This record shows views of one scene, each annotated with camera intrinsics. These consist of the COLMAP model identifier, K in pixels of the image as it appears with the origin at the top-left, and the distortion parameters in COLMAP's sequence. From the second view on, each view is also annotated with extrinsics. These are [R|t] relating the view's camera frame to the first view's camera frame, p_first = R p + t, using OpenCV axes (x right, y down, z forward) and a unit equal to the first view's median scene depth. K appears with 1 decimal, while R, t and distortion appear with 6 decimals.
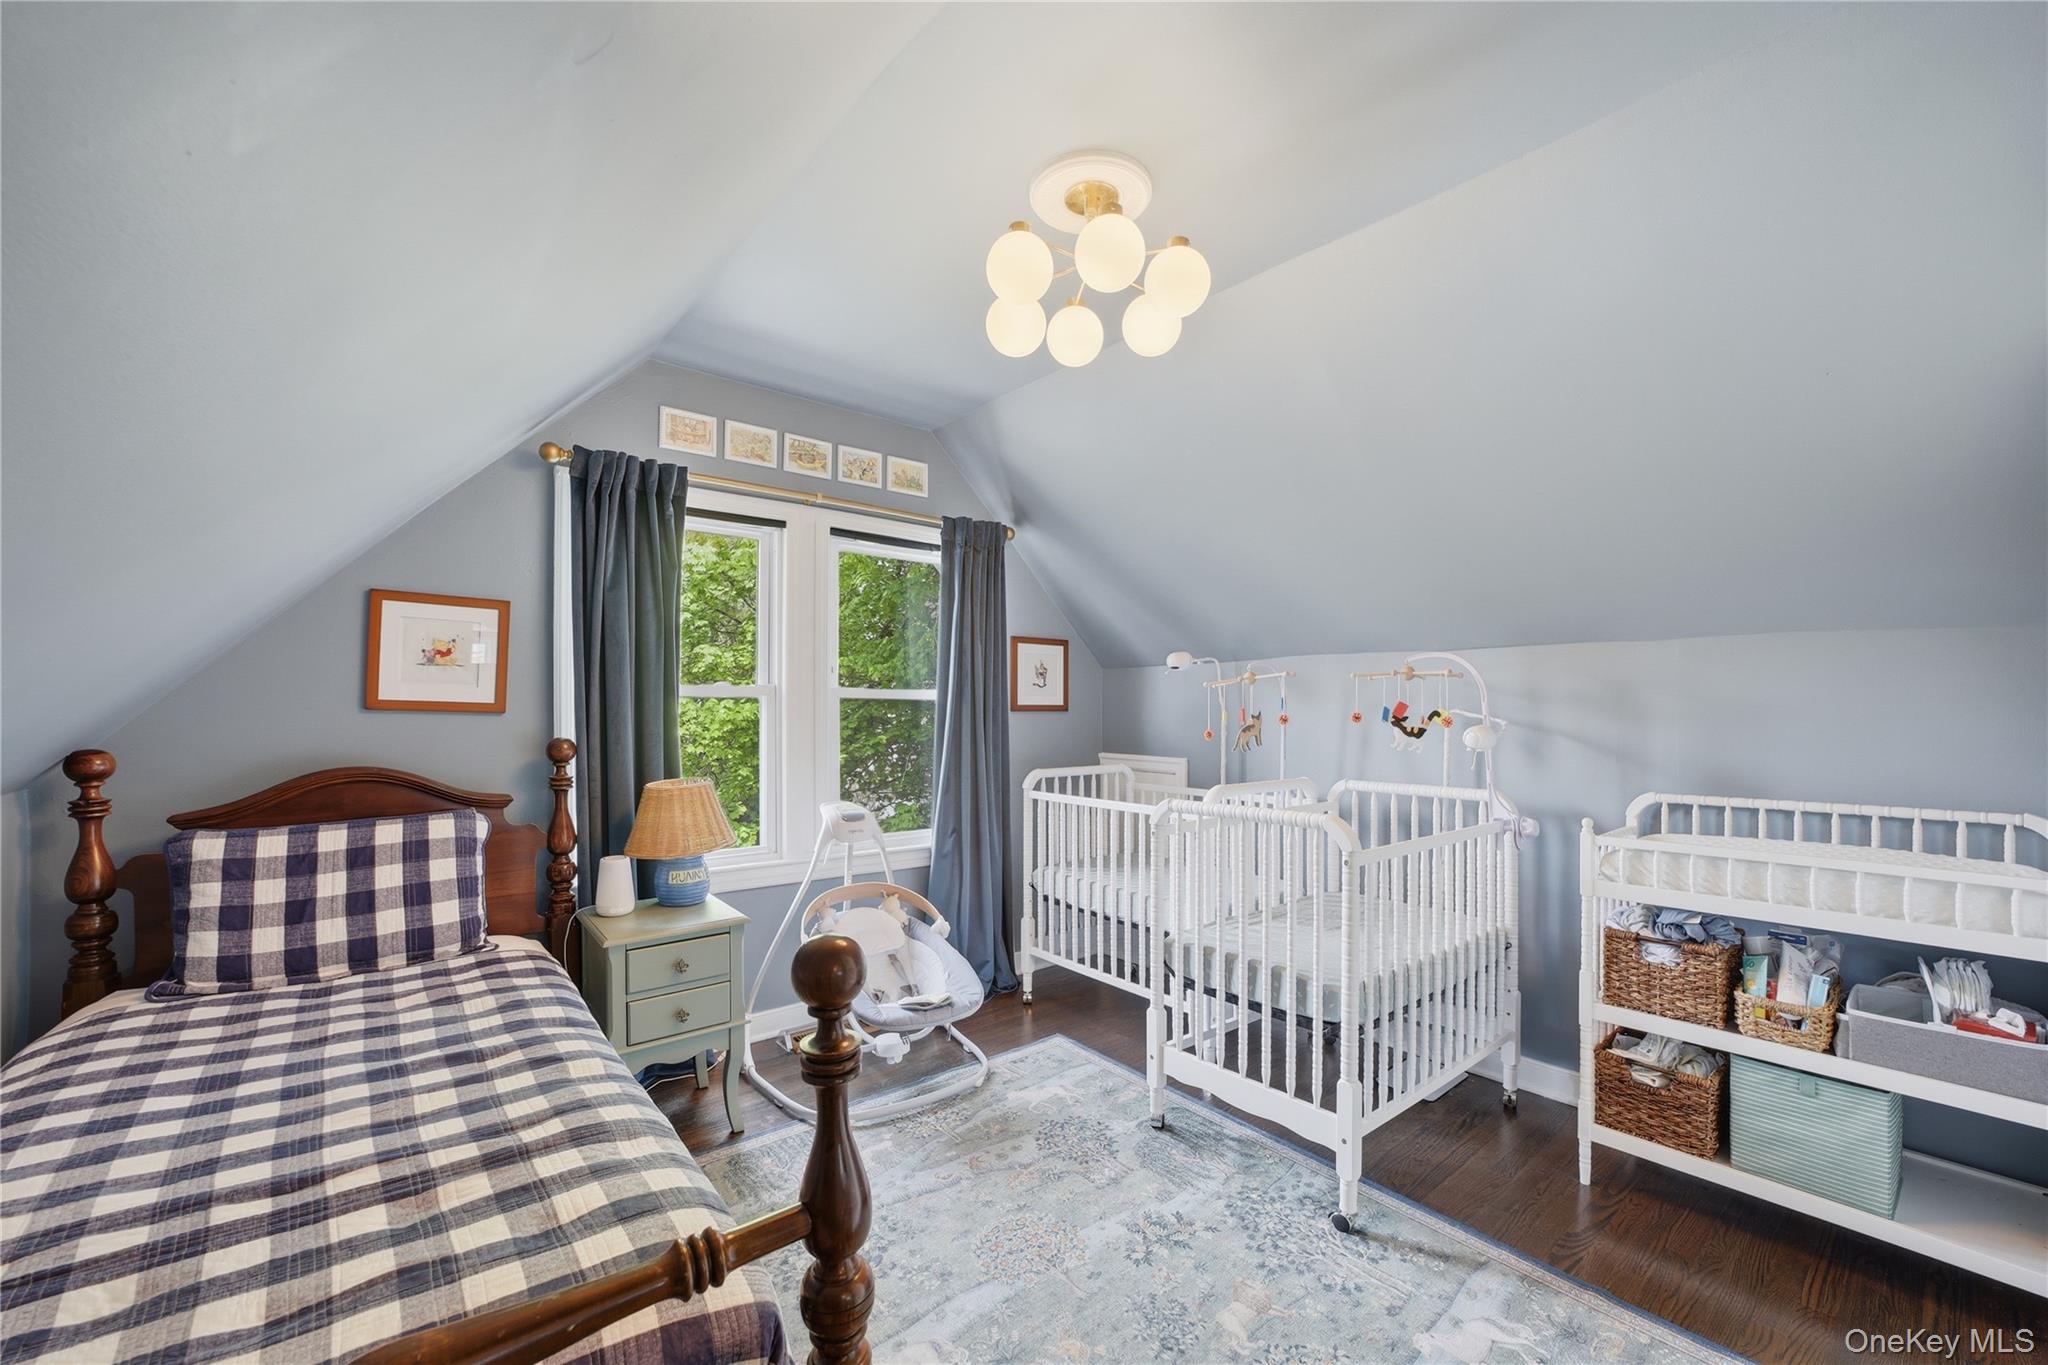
lens RADIAL K [[819.3, 0, 1035.2], [0, 819.3, 698.0], [0, 0, 1]] dist [-0.020120, 0.000321]
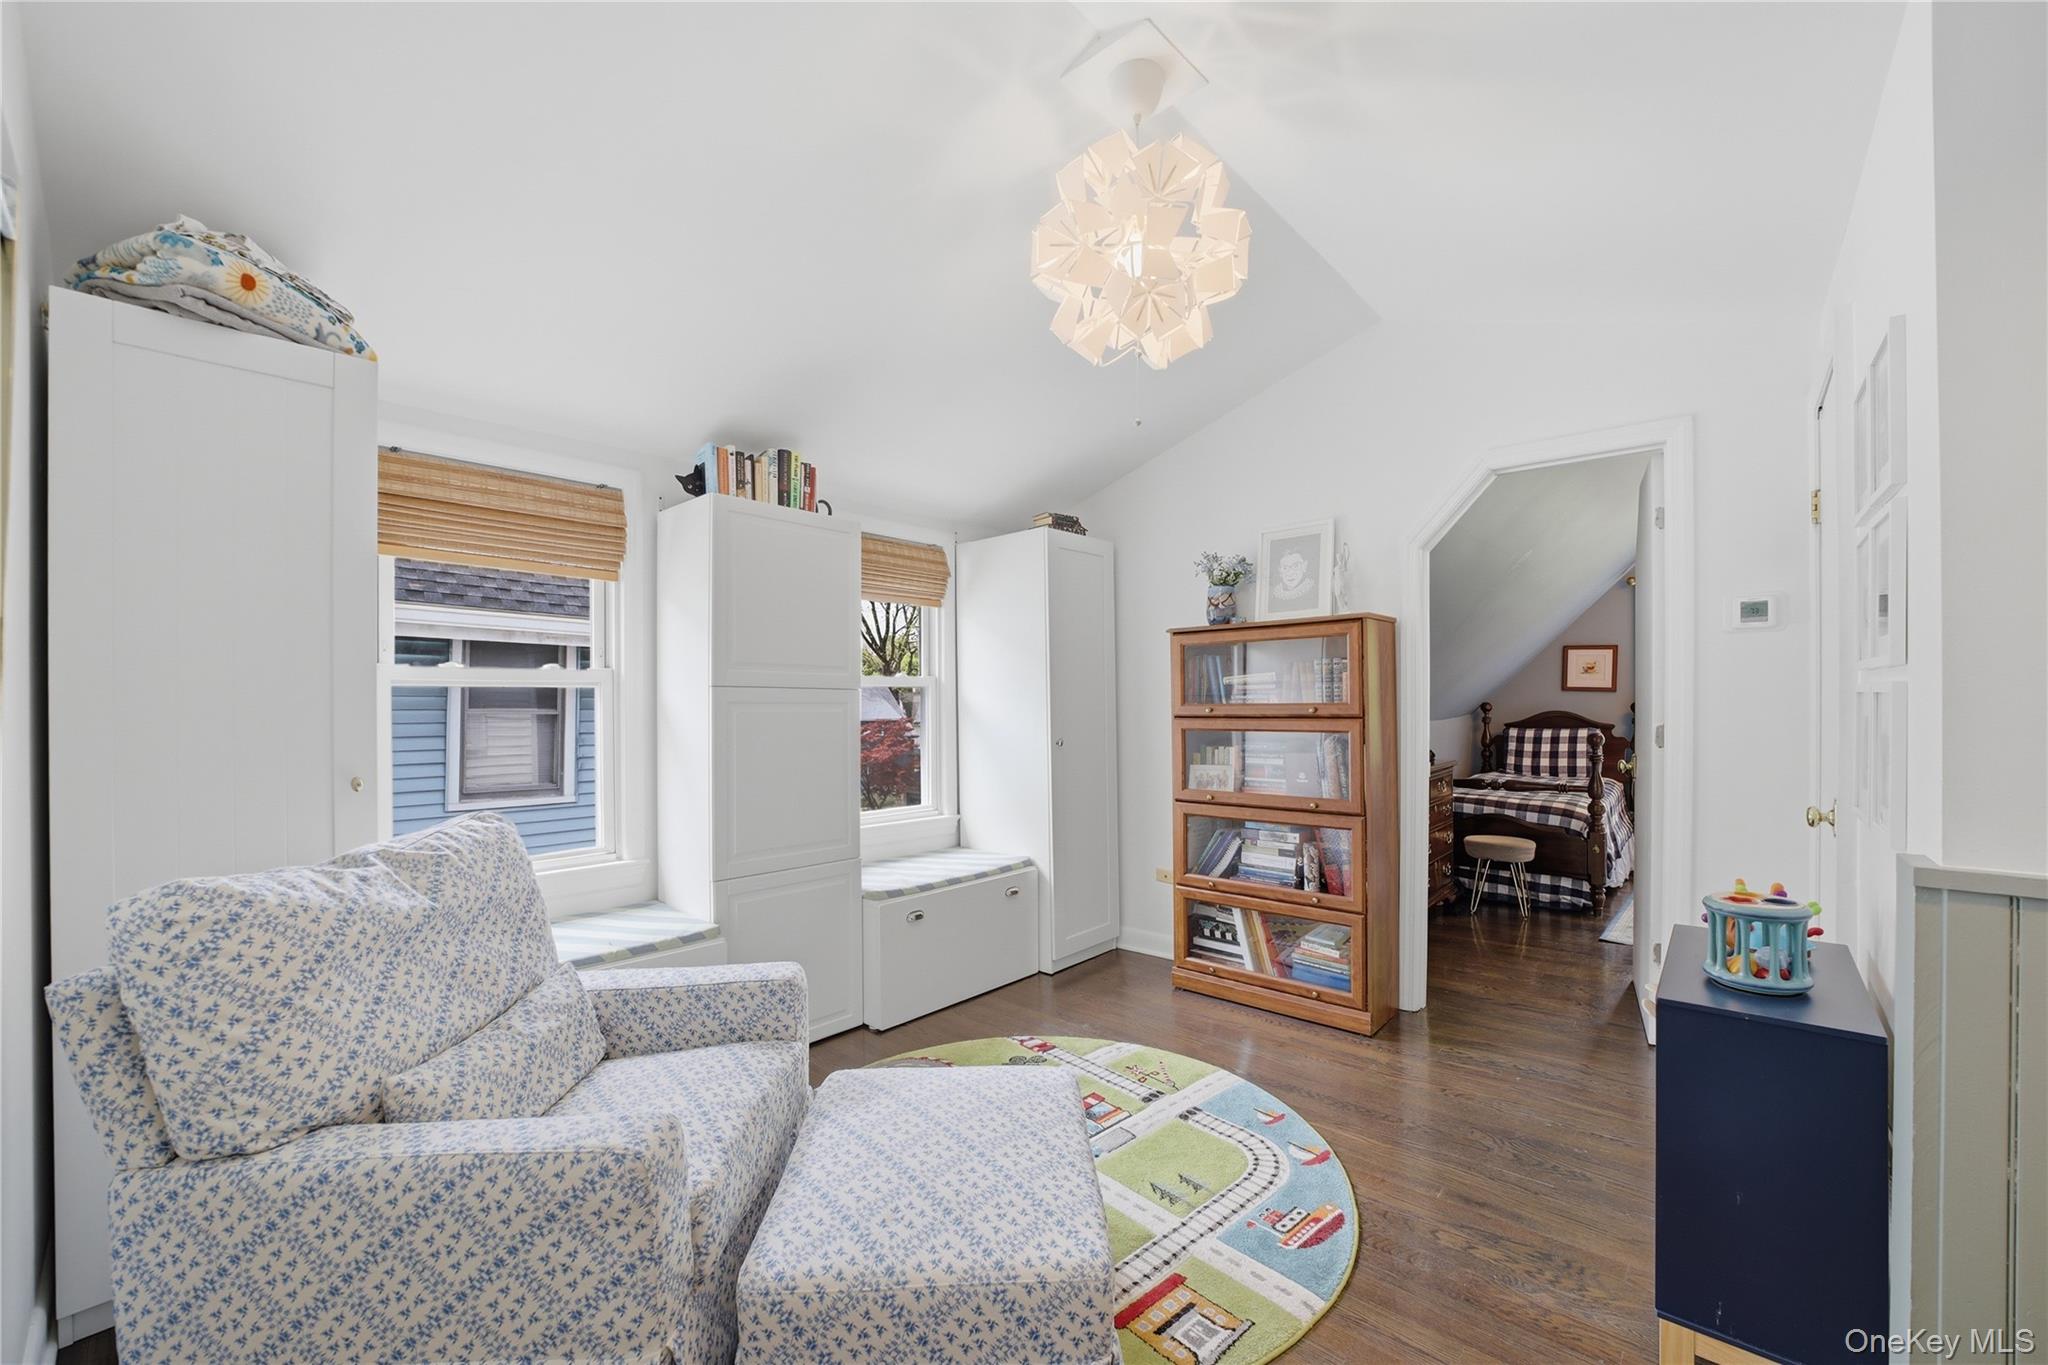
lens RADIAL K [[819.3, 0, 1035.2], [0, 819.3, 698.0], [0, 0, 1]] dist [-0.020120, 0.000321]
pose [[0.166719, -0.004931, -0.985992, 1.796239], [0.008184, 0.999960, -0.003617, 0.039418], [0.985971, -0.007466, 0.166752, -1.381969]]
